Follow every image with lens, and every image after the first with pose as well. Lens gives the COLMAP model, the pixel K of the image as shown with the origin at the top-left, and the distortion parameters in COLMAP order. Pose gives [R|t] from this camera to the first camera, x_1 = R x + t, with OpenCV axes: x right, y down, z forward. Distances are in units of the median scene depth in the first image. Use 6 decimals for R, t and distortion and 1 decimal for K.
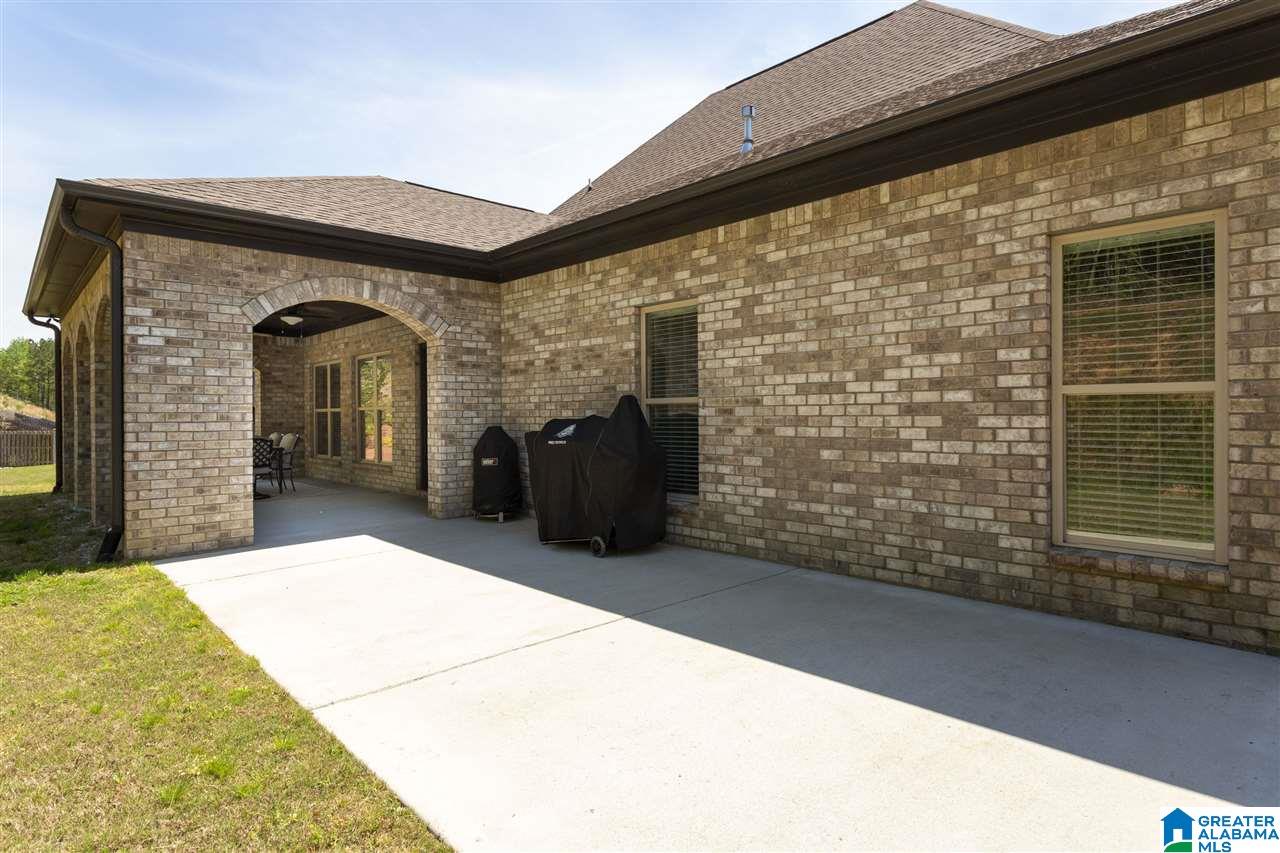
lens RADIAL K [[688.1, 0, 640.2], [0, 688.1, 419.7], [0, 0, 1]] dist [0.004729, -0.000395]
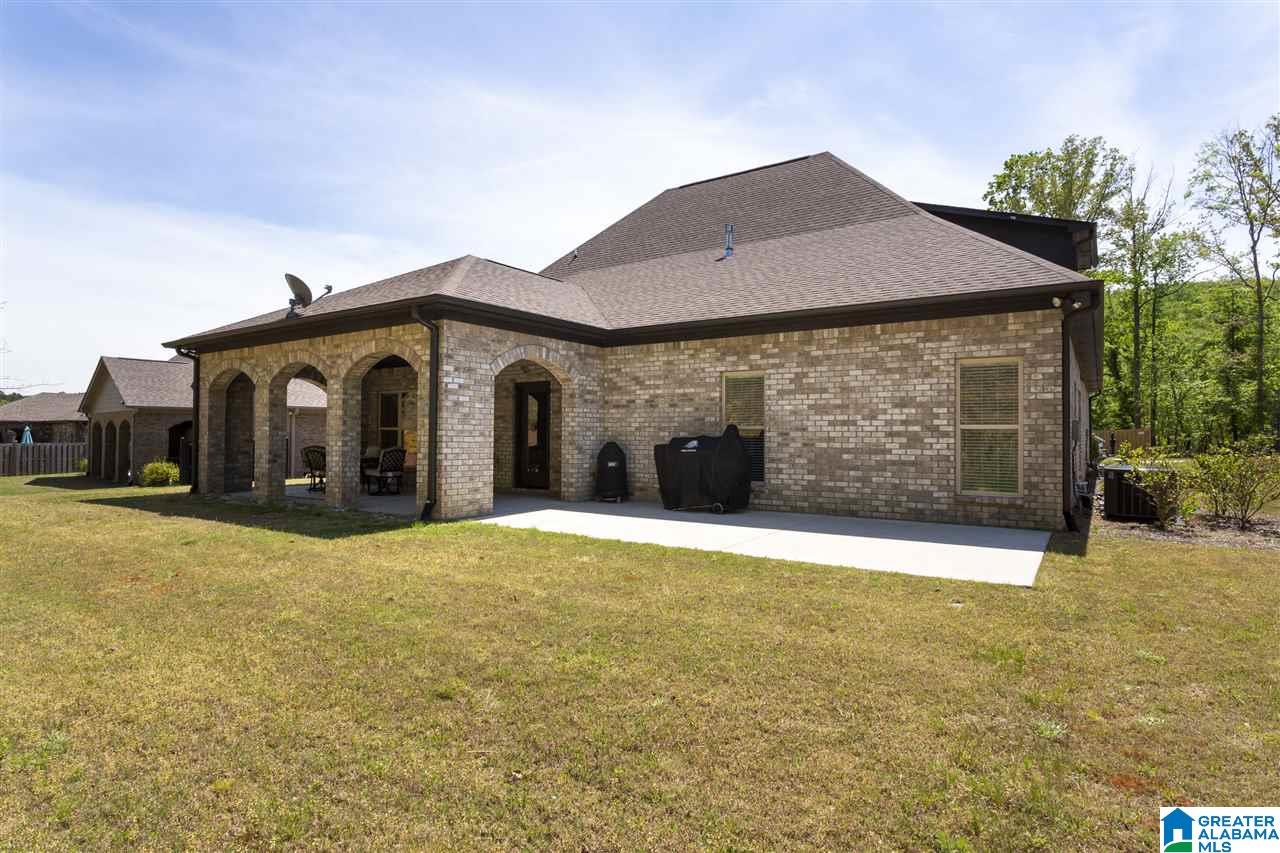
lens RADIAL K [[688.1, 0, 639.4], [0, 688.1, 428.8], [0, 0, 1]] dist [0.004729, -0.000395]
pose [[0.974513, 0.015348, 0.223804, -0.708797], [-0.010902, 0.999718, -0.021089, 0.017942], [-0.224064, 0.018112, 0.974406, -0.749144]]
